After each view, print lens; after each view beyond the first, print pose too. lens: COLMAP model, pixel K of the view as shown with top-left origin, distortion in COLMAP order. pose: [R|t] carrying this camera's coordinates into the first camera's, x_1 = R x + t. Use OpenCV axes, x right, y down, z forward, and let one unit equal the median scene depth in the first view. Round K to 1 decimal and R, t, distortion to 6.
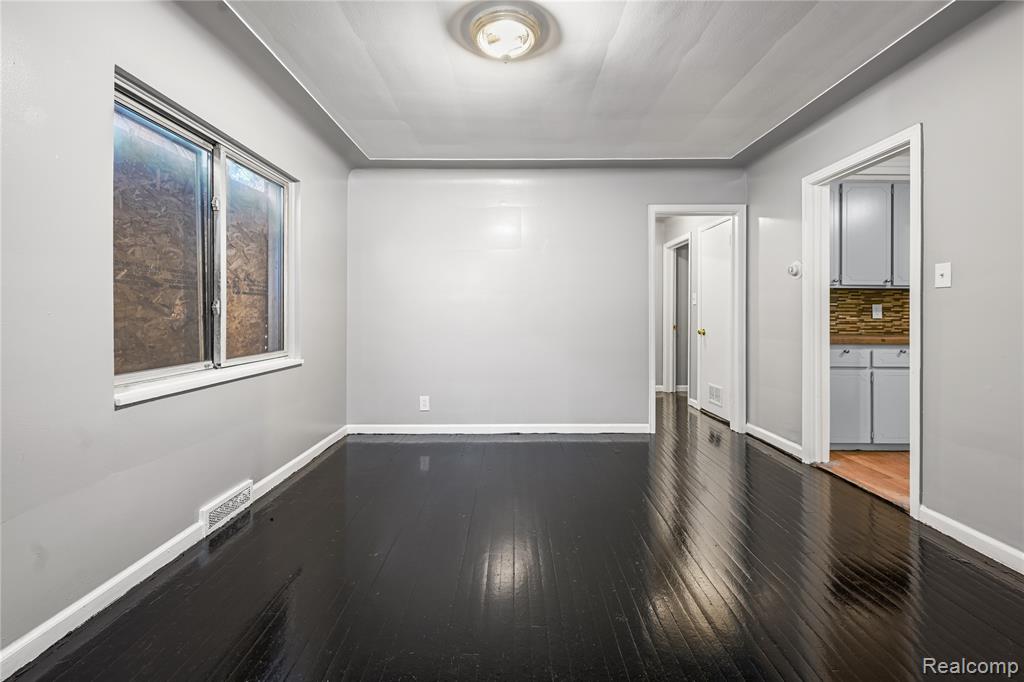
lens RADIAL K [[416.1, 0, 508.7], [0, 416.1, 311.0], [0, 0, 1]] dist [0.004782, 0.000303]
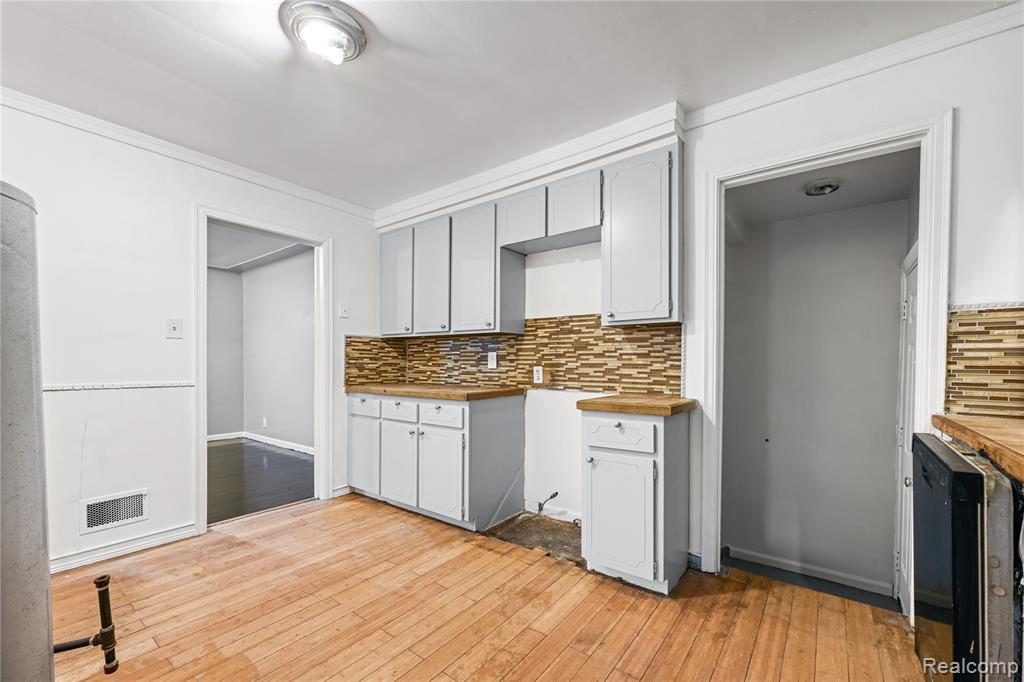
lens RADIAL K [[416.1, 0, 495.7], [0, 416.1, 368.3], [0, 0, 1]] dist [0.004782, 0.000303]
pose [[0.789007, 0.006619, -0.614348, 1.411586], [0.009091, 0.999707, 0.022445, -0.001518], [0.614317, -0.023294, 0.788716, 0.328827]]
